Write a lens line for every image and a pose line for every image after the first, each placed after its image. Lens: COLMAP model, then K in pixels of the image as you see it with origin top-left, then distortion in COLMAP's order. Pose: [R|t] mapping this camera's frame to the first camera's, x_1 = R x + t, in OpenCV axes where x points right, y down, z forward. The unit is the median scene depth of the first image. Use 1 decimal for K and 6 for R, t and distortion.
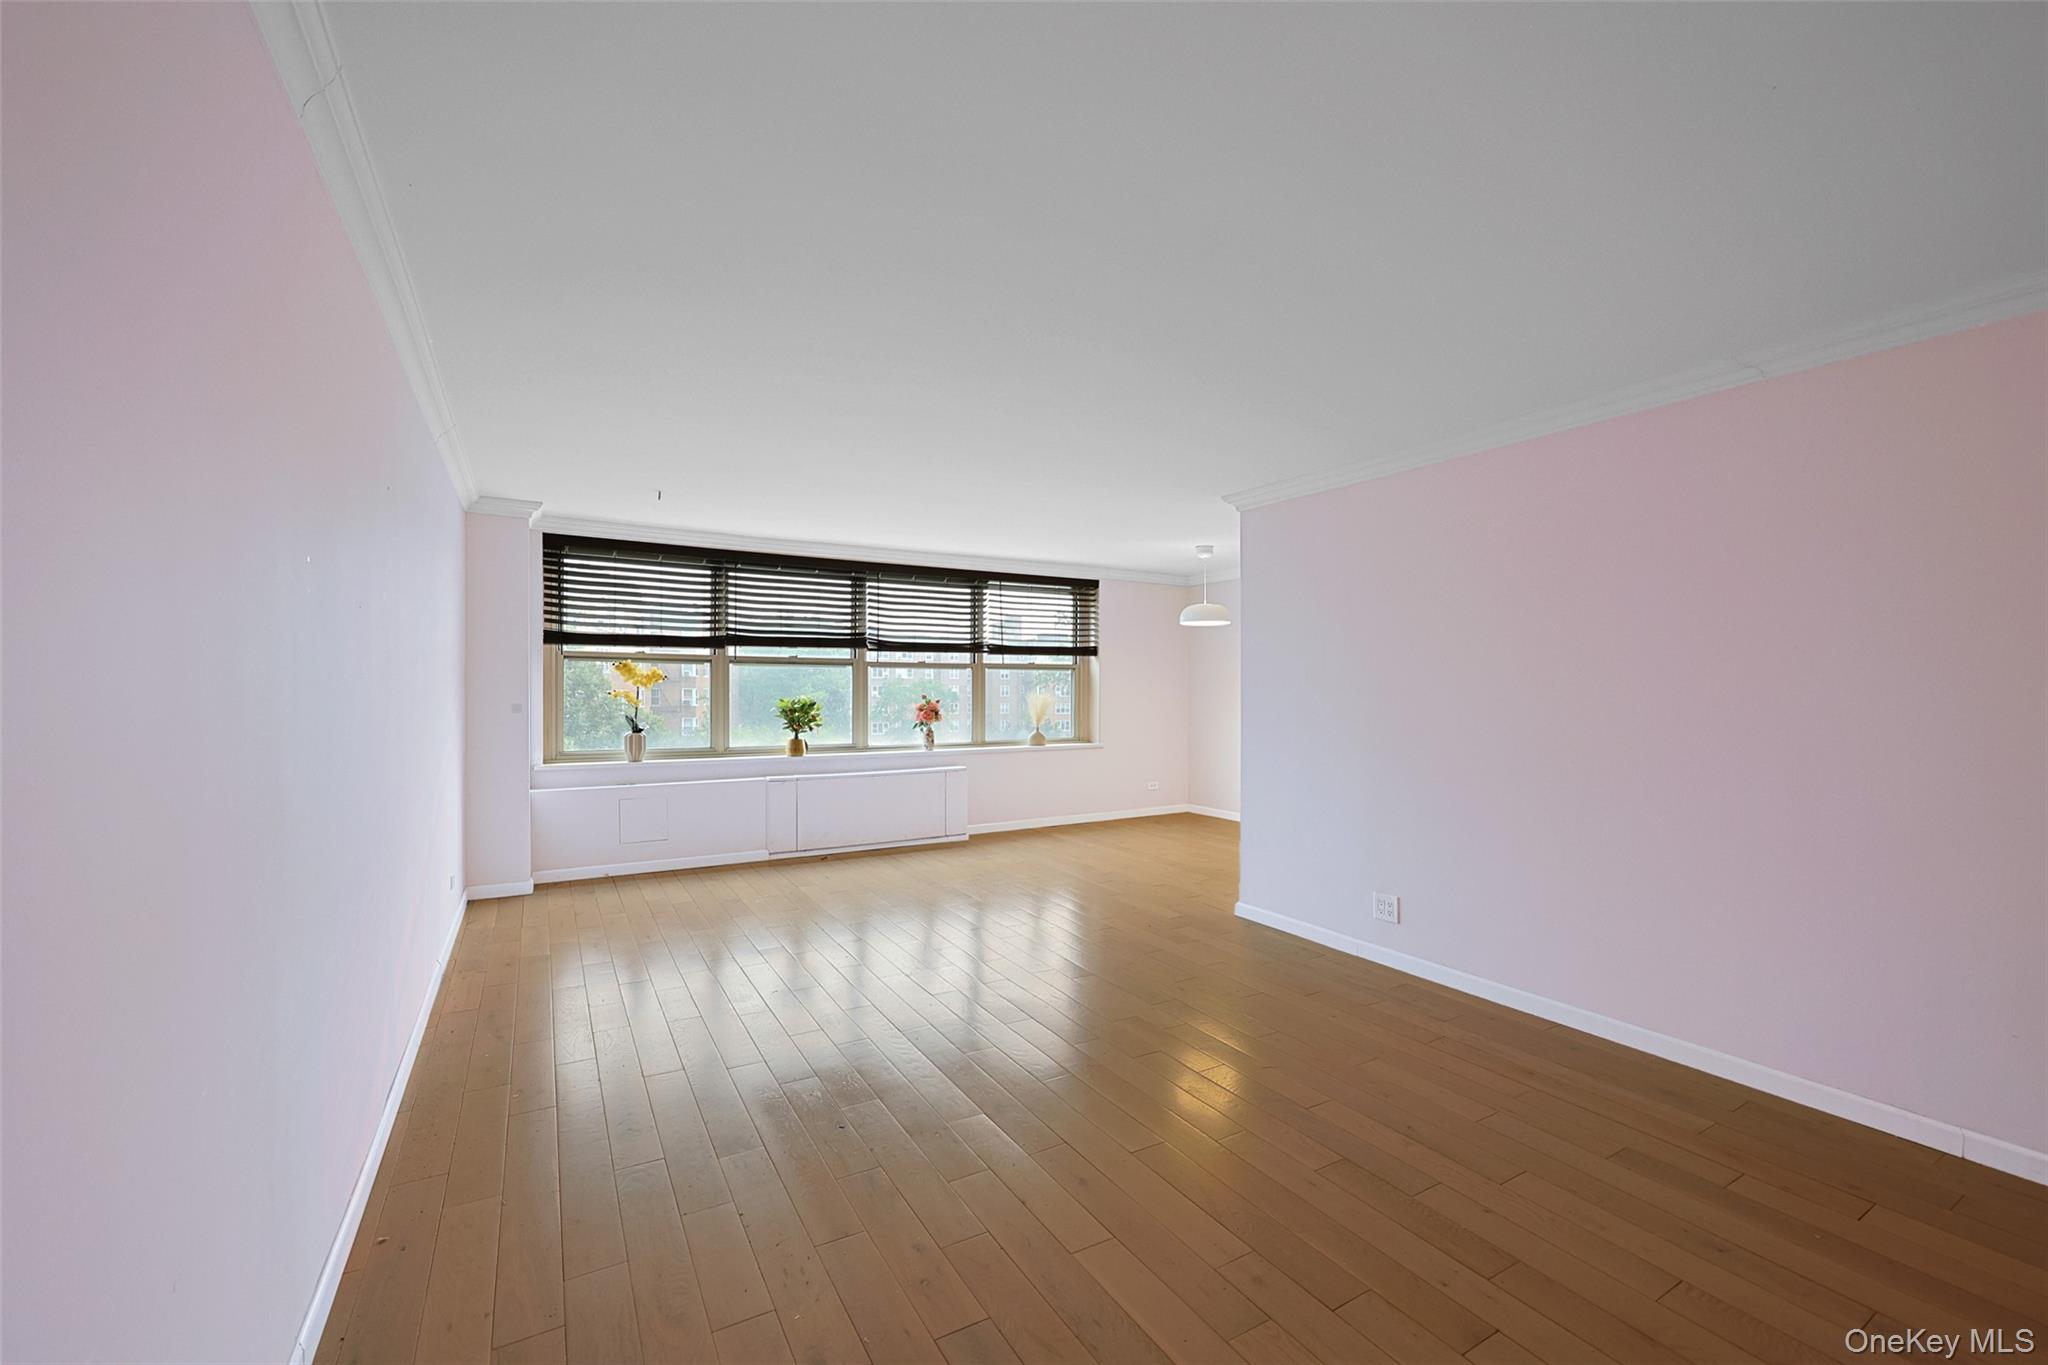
lens RADIAL K [[824.8, 0, 1024.0], [0, 824.8, 682.5], [0, 0, 1]] dist [0.000632, 0.000112]
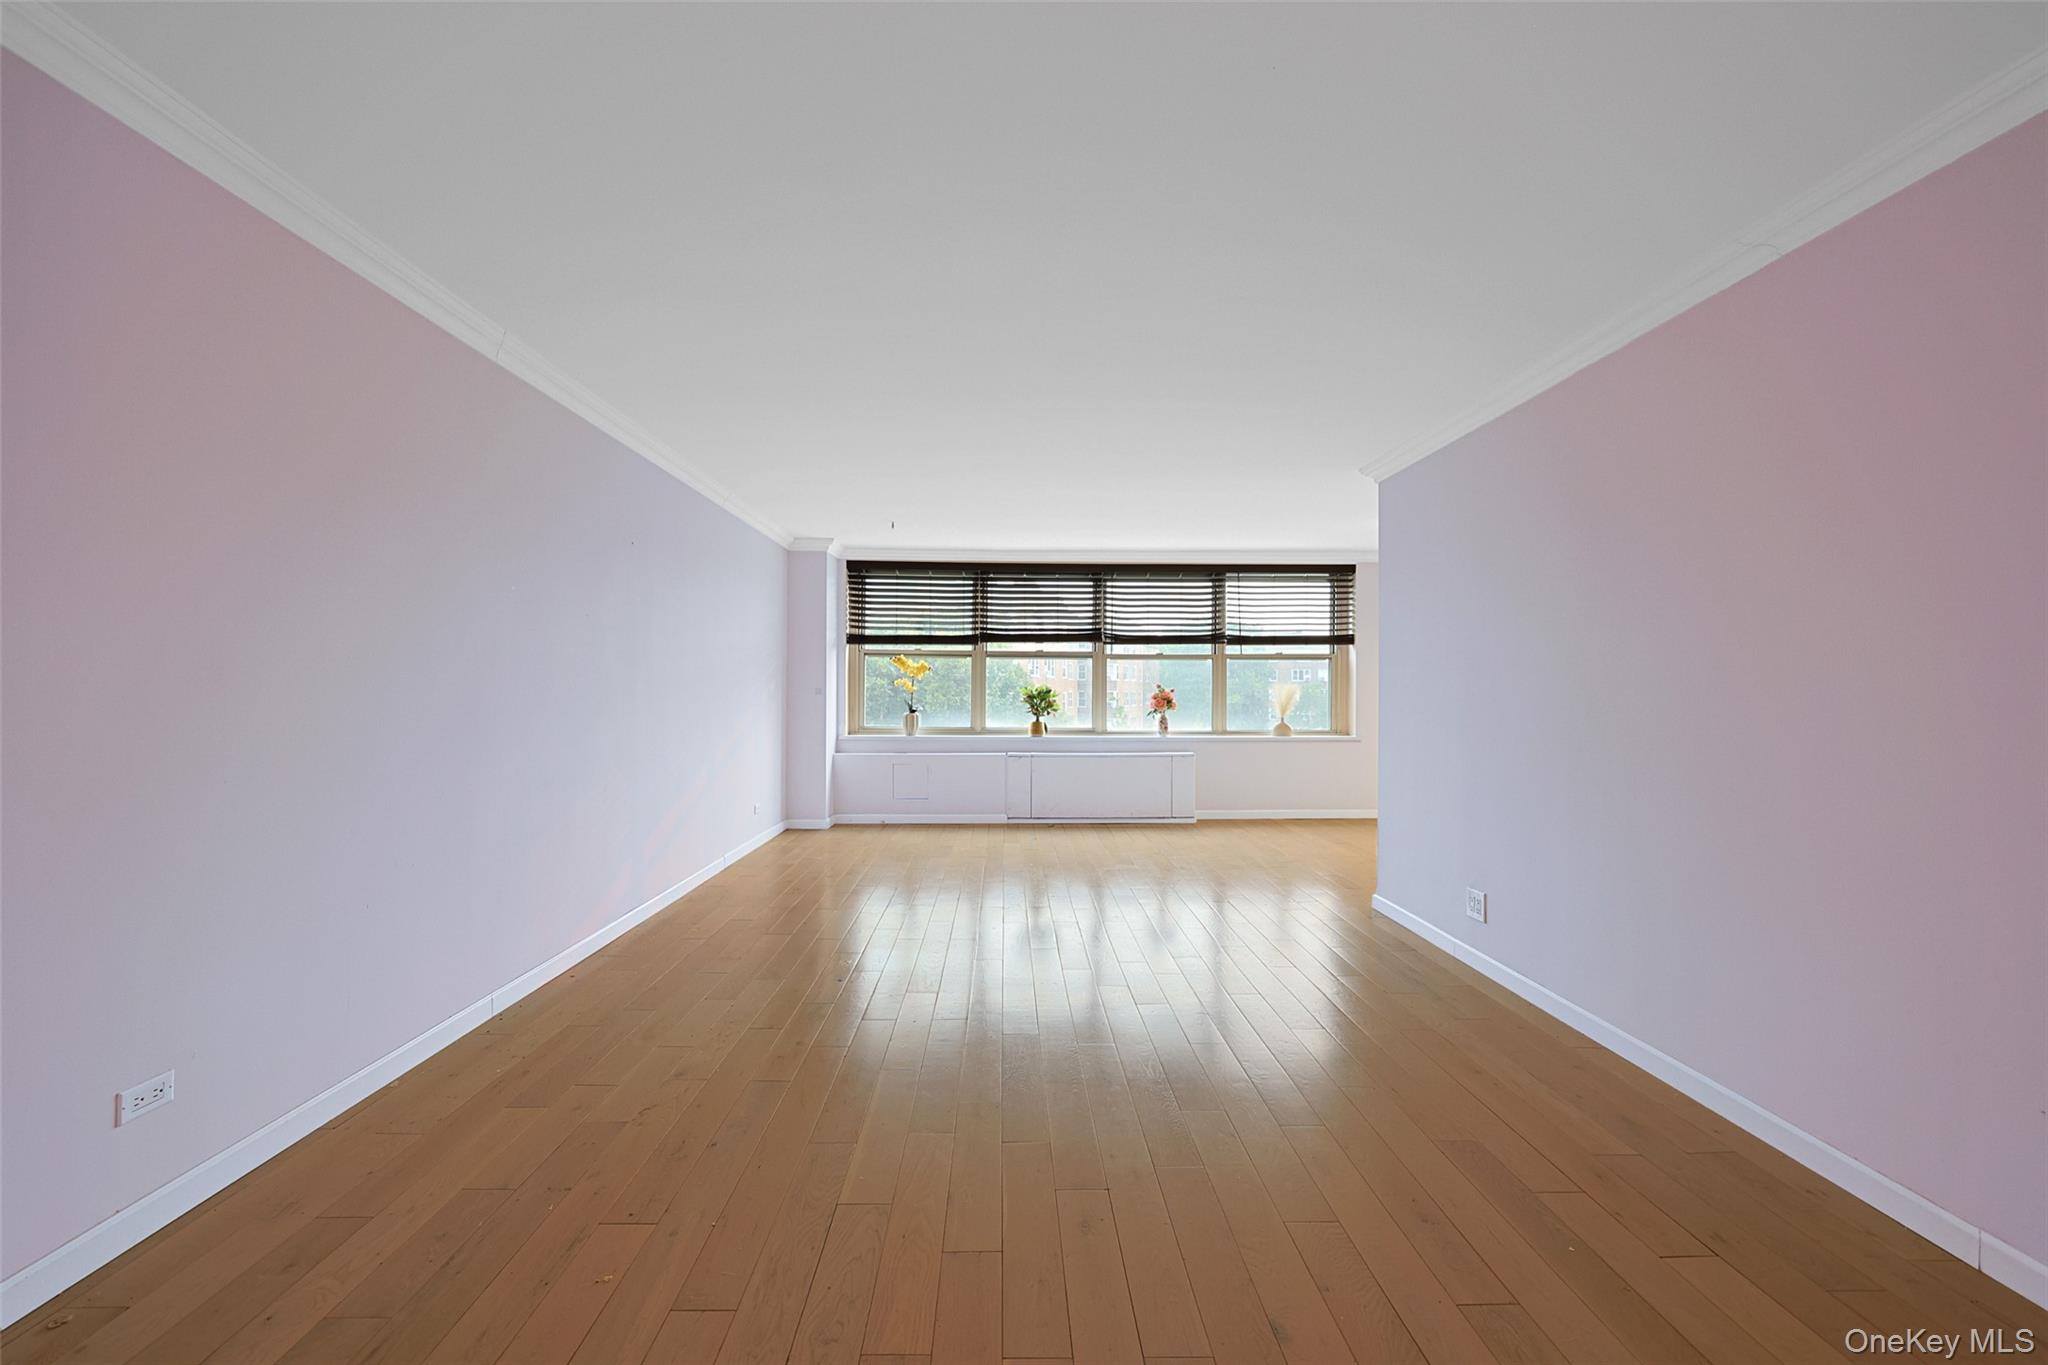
lens RADIAL K [[824.8, 0, 1024.0], [0, 824.8, 682.5], [0, 0, 1]] dist [0.000632, 0.000112]
pose [[0.875111, -0.004861, -0.483897, 0.249928], [0.002516, 0.999982, -0.005496, 0.018625], [0.483915, 0.003592, 0.875107, -0.017909]]
